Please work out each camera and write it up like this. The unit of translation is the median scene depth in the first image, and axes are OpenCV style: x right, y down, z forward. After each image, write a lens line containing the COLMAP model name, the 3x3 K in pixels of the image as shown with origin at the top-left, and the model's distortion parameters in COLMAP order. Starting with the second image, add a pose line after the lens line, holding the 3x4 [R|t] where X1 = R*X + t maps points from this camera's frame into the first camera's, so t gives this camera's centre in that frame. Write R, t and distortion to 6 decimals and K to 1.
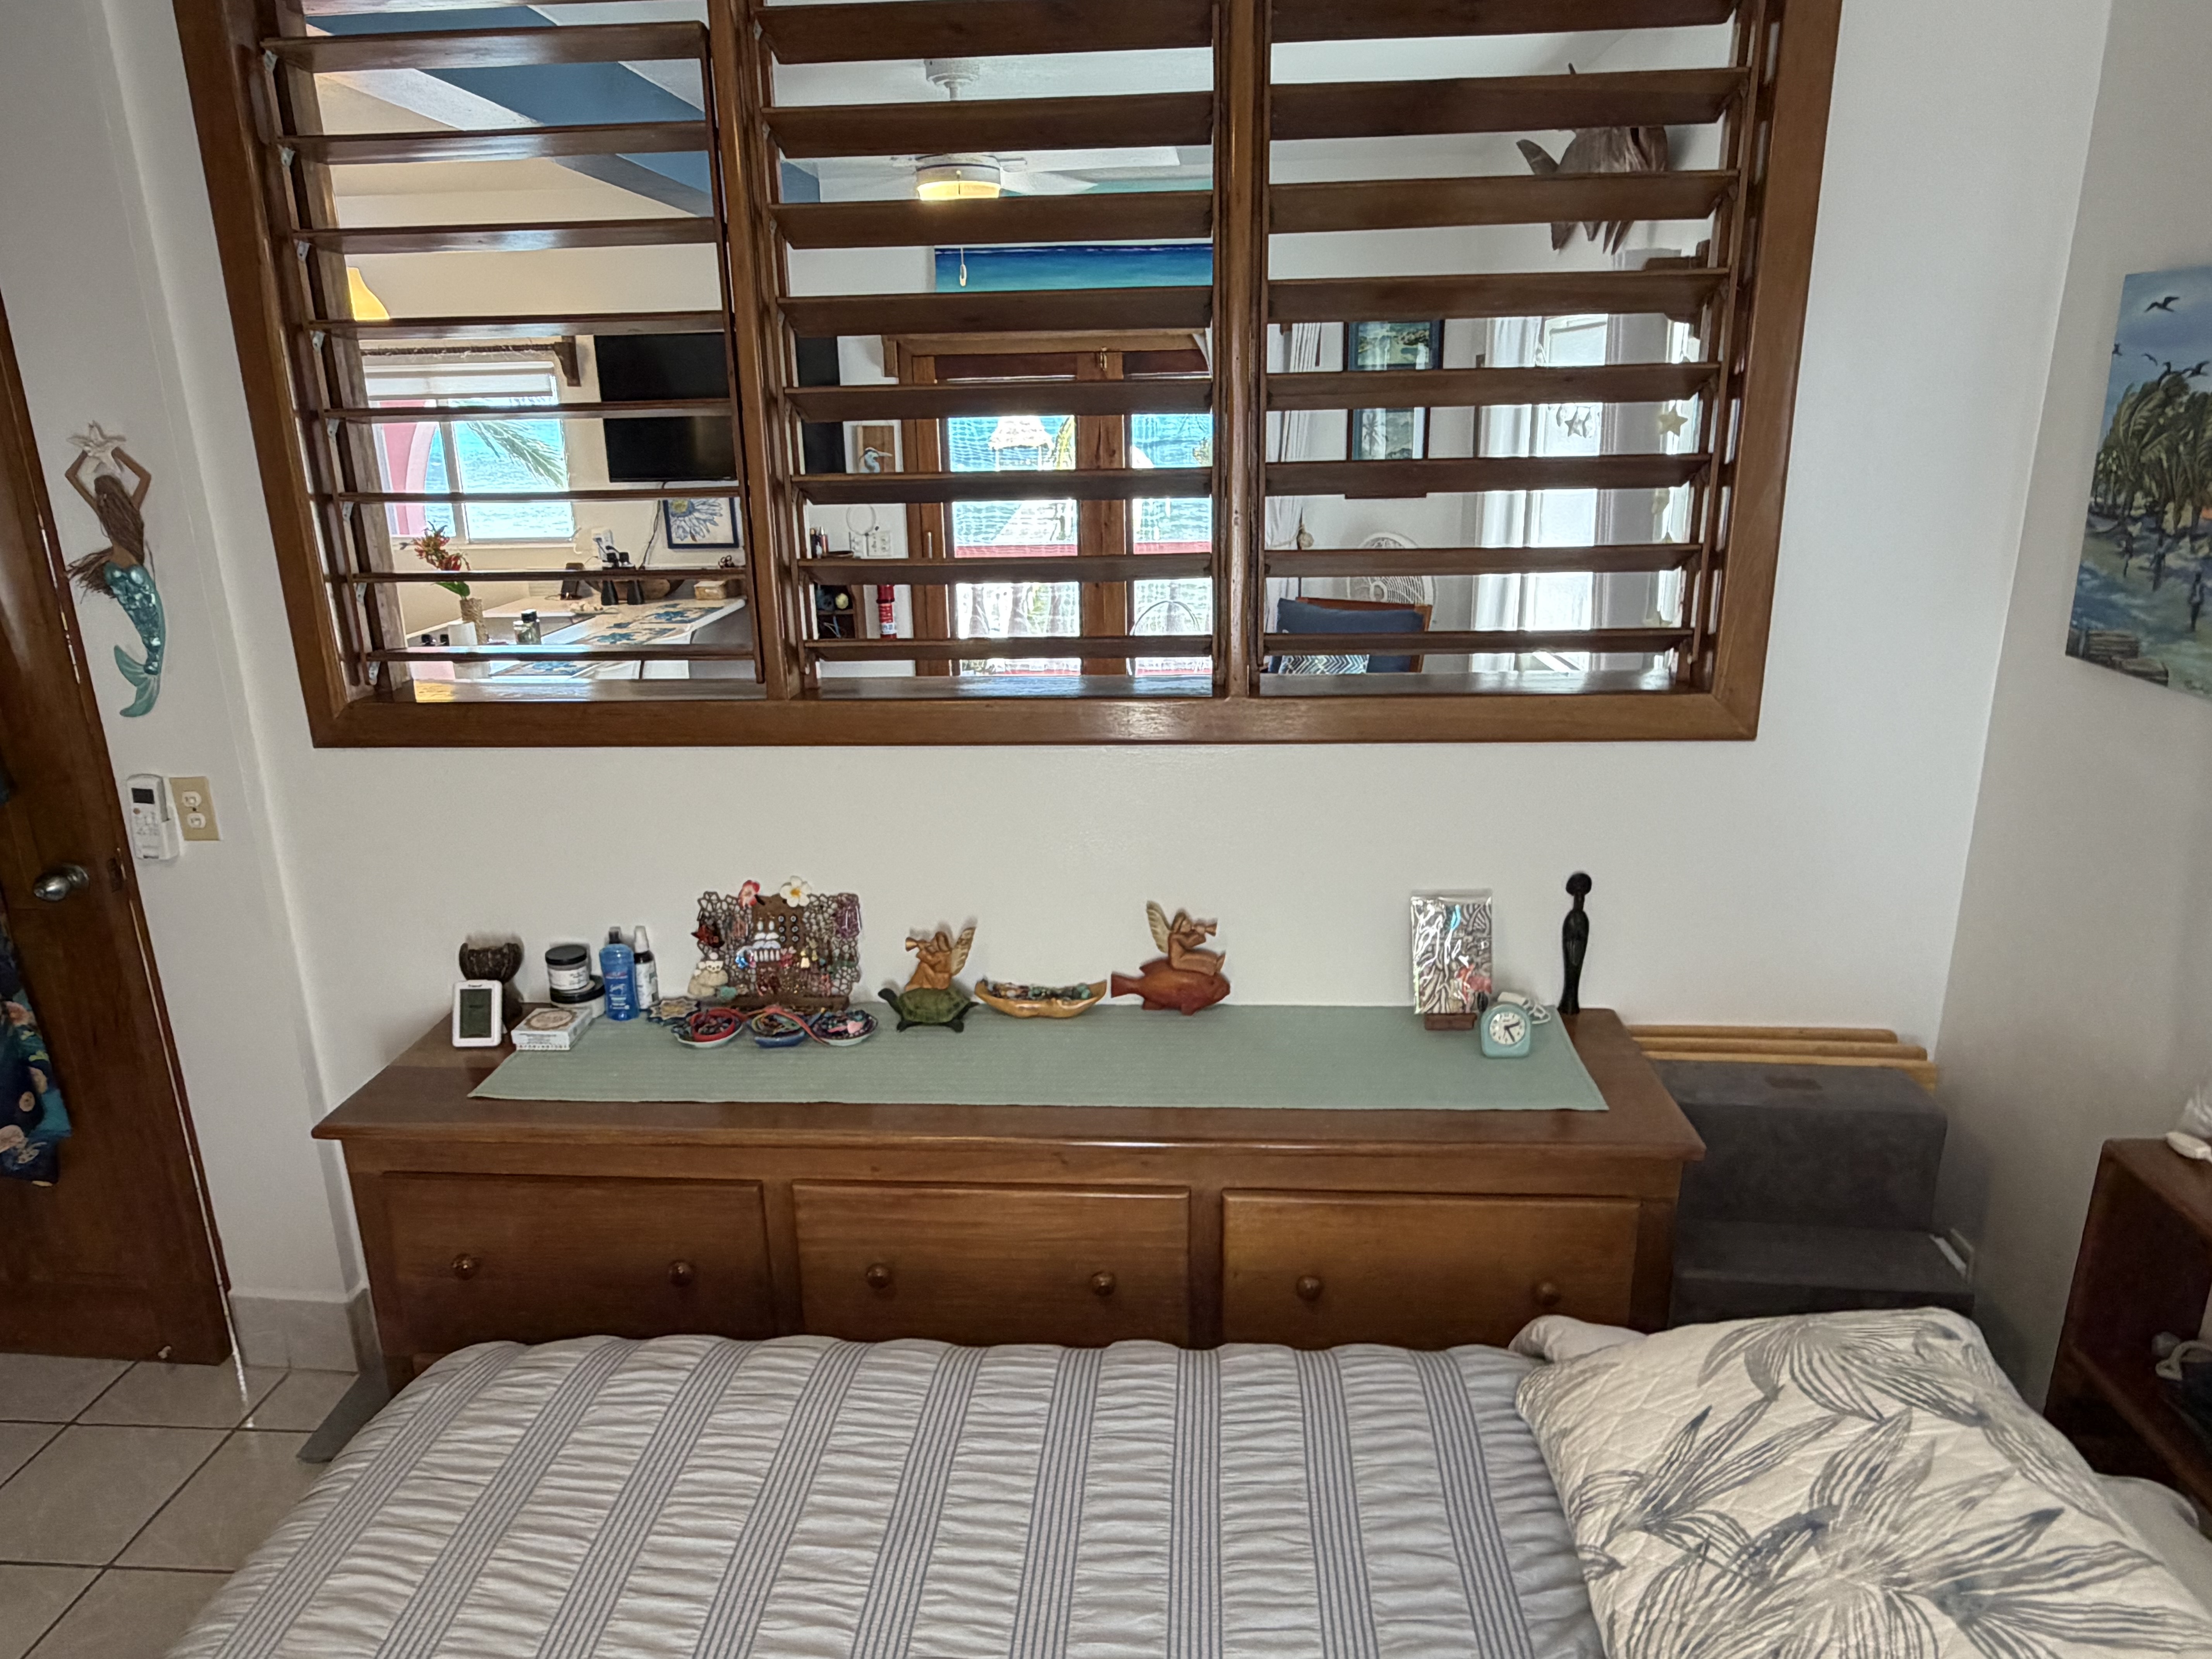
lens RADIAL K [[1433.1, 0, 1099.6], [0, 1433.1, 830.9], [0, 0, 1]] dist [-0.004399, -0.000738]
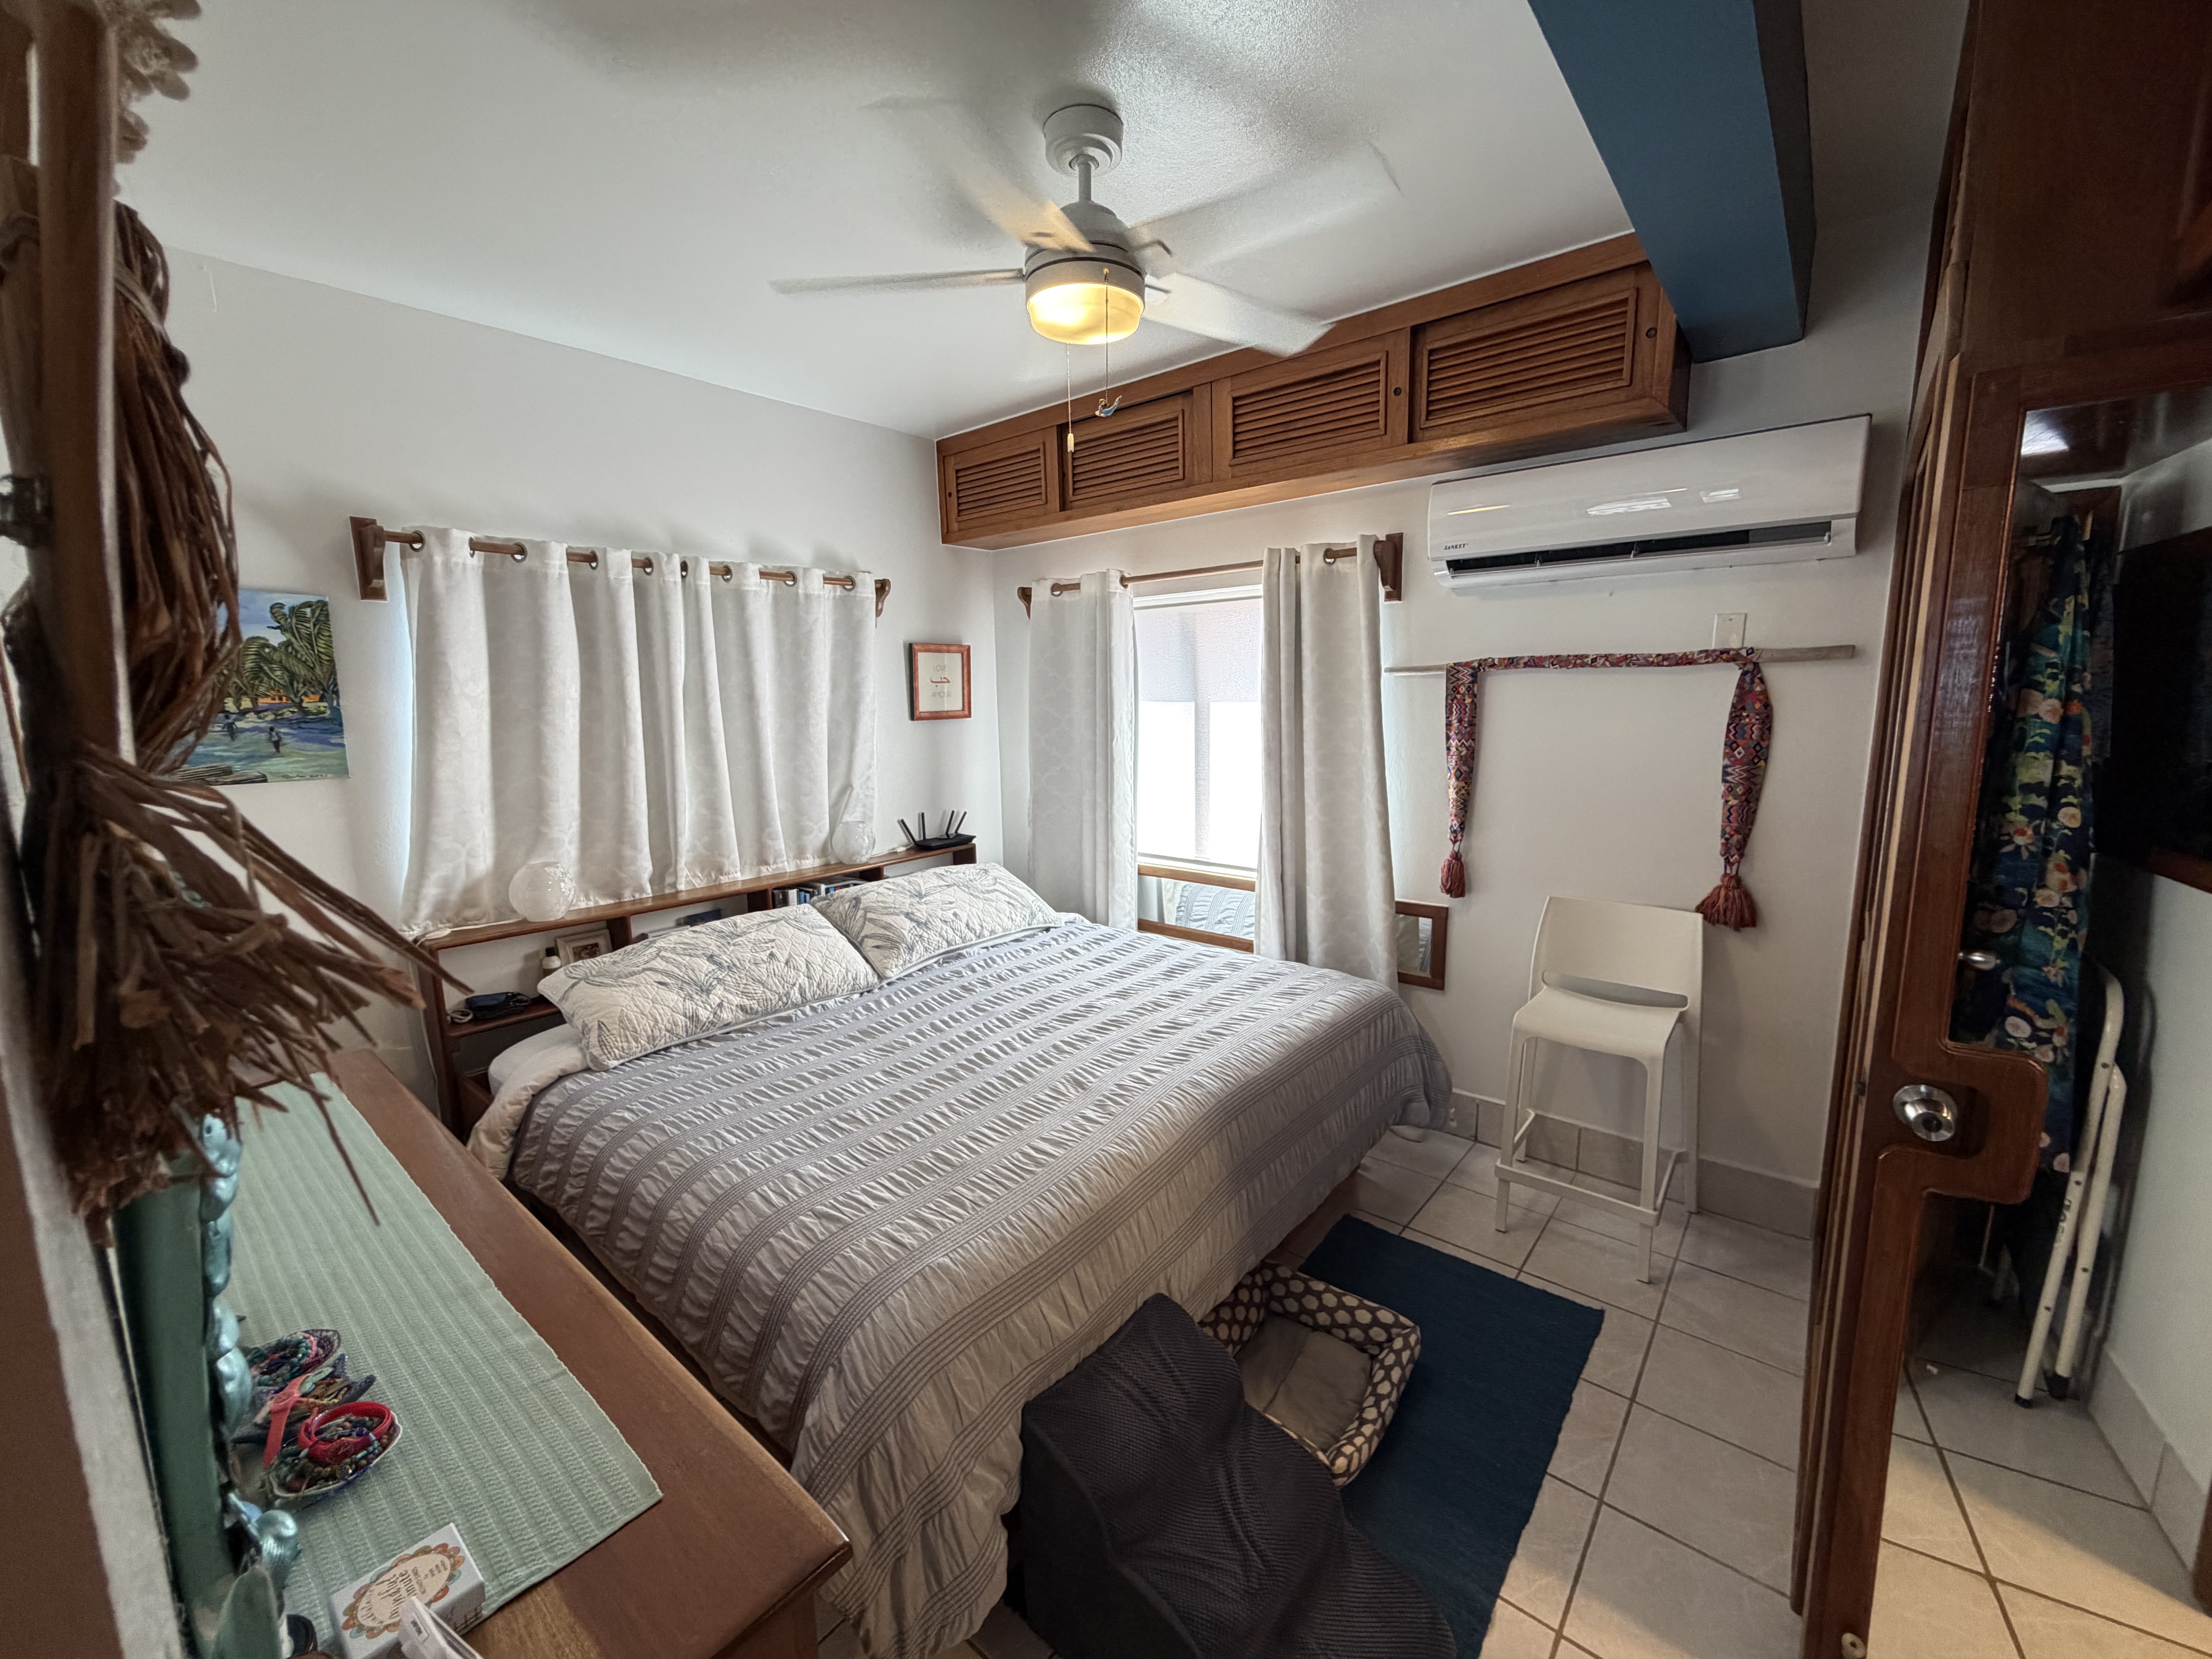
lens RADIAL K [[884.1, 0, 1110.0], [0, 884.1, 832.1], [0, 0, 1]] dist [0.000309, -0.000336]
pose [[-0.811977, -0.054297, 0.581158, -0.642553], [0.202251, 0.907808, 0.367395, -0.162324], [-0.547528, 0.415856, -0.726138, 0.802271]]
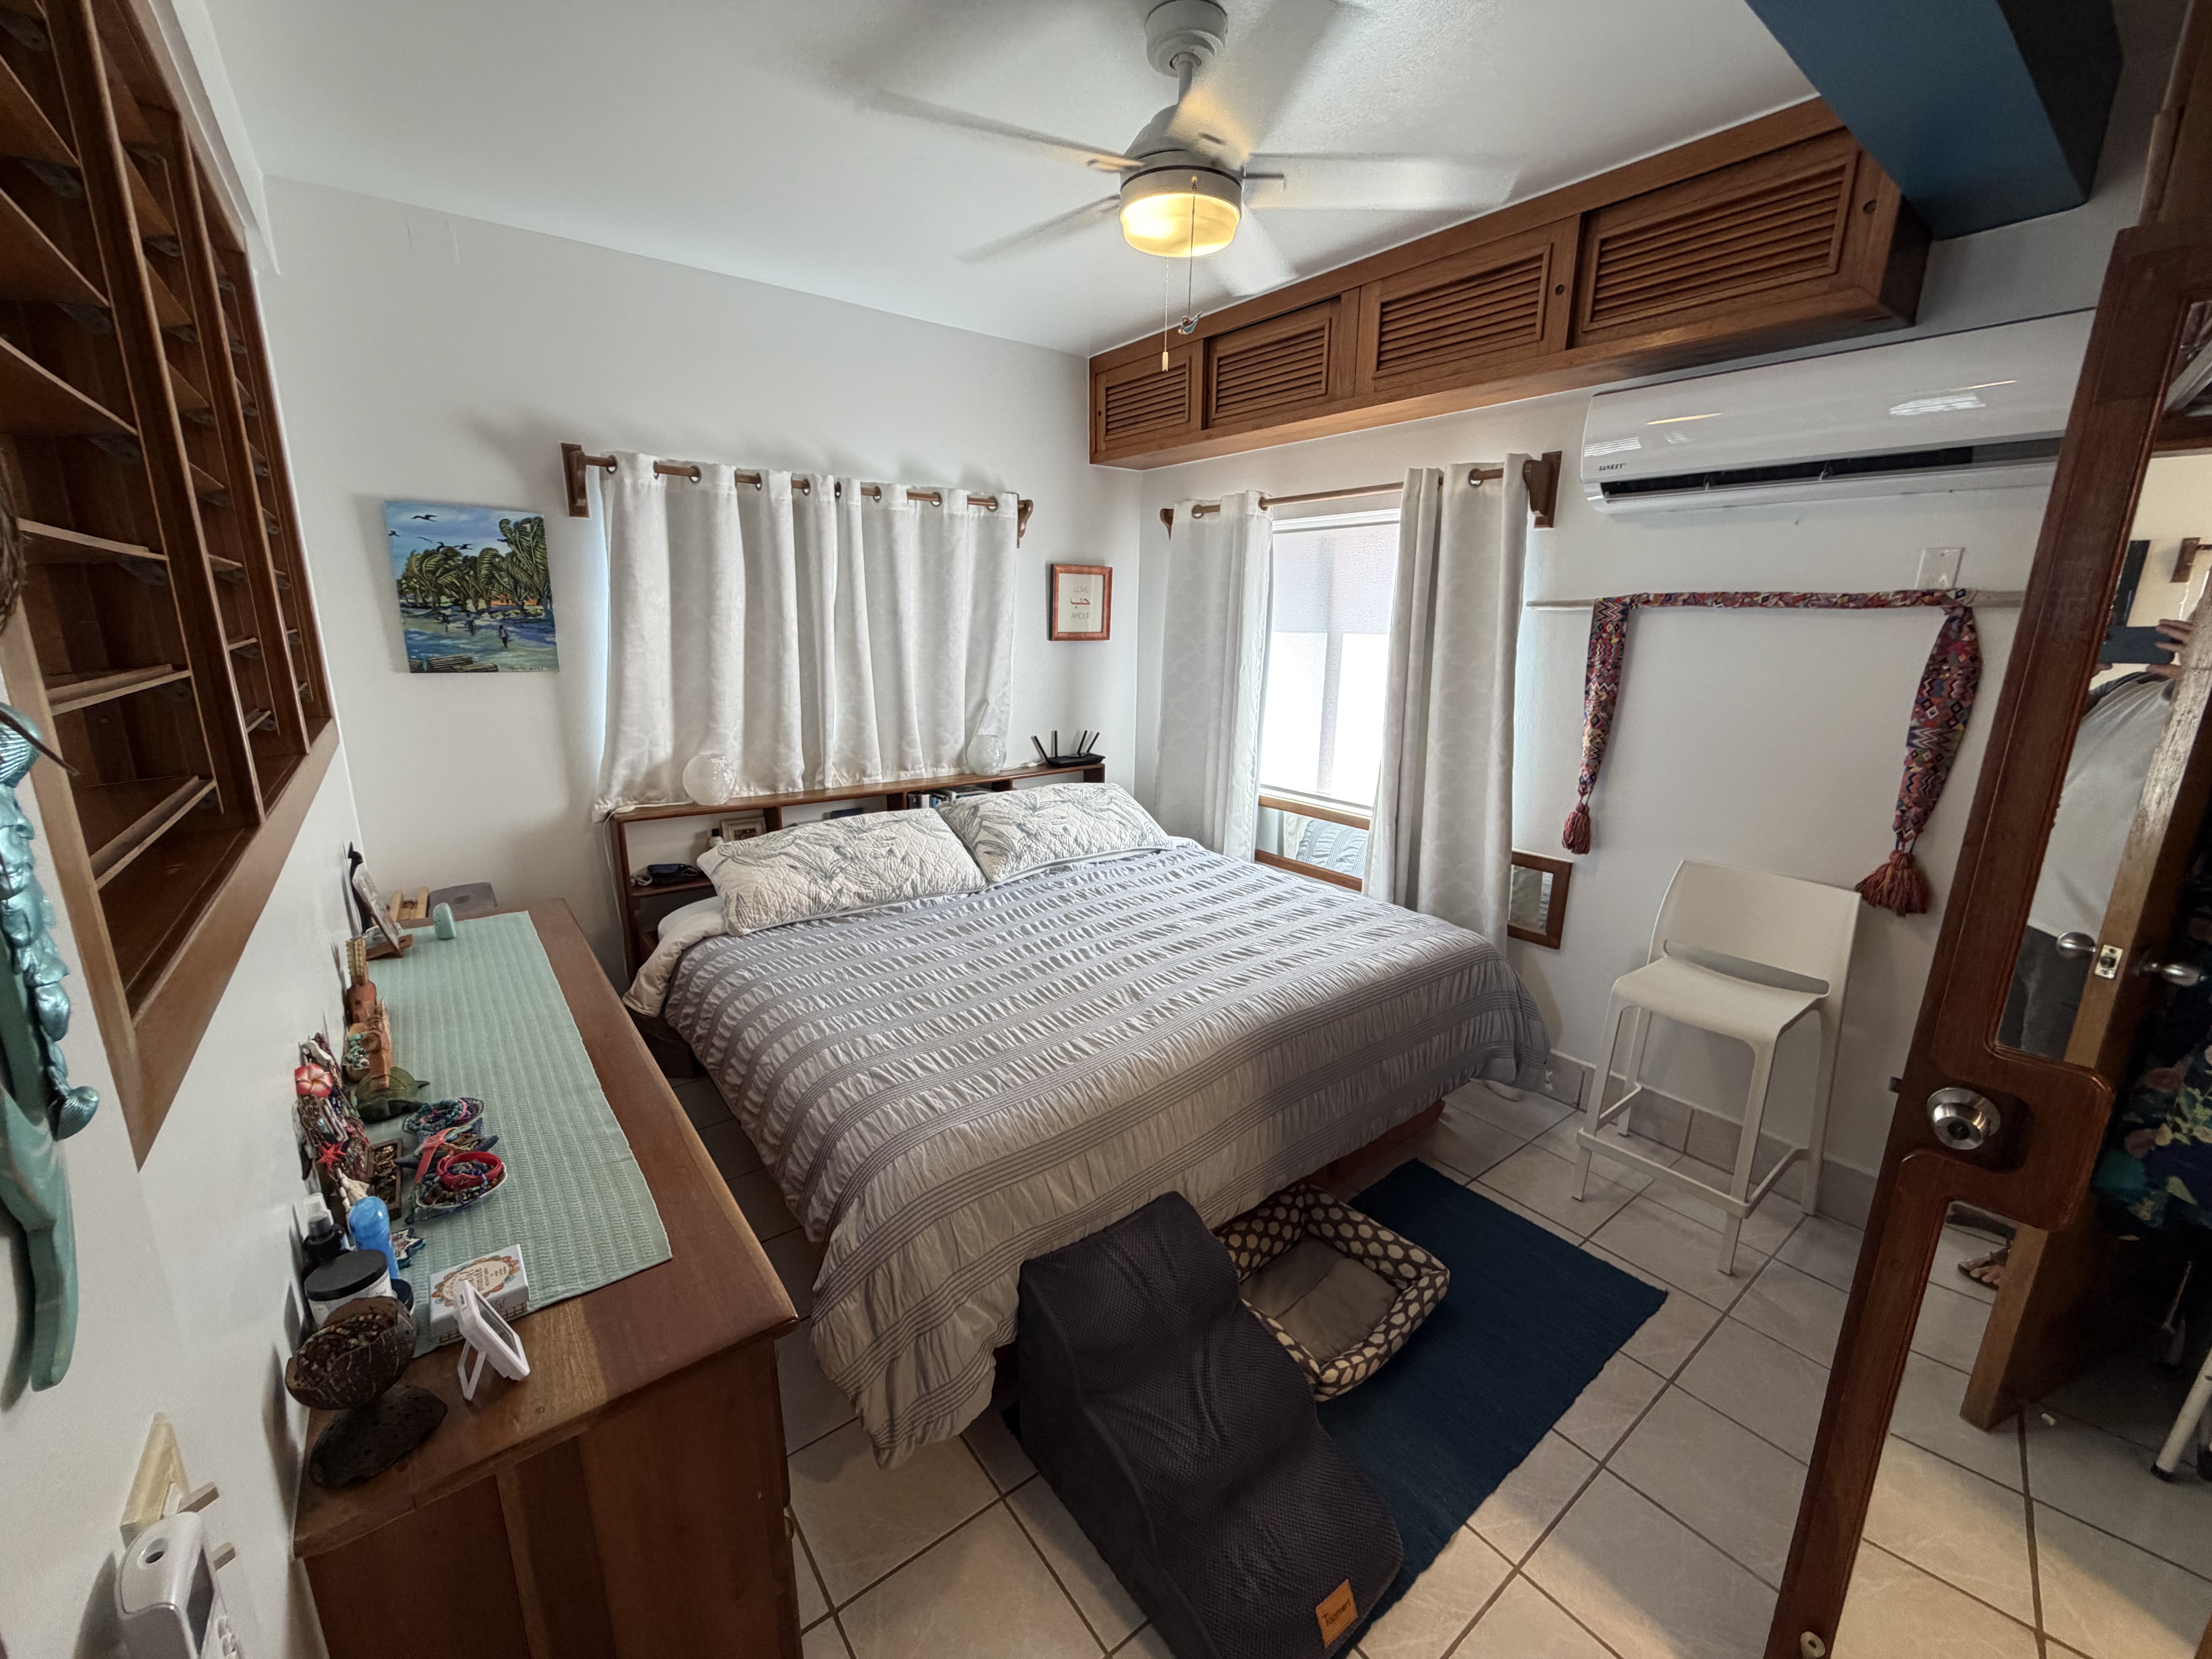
lens RADIAL K [[884.1, 0, 1106.0], [0, 884.1, 832.7], [0, 0, 1]] dist [0.000309, -0.000336]
pose [[-0.669337, -0.162530, 0.724963, -0.726676], [0.215558, 0.891324, 0.398845, -0.148555], [-0.711001, 0.423233, -0.561562, 0.763339]]
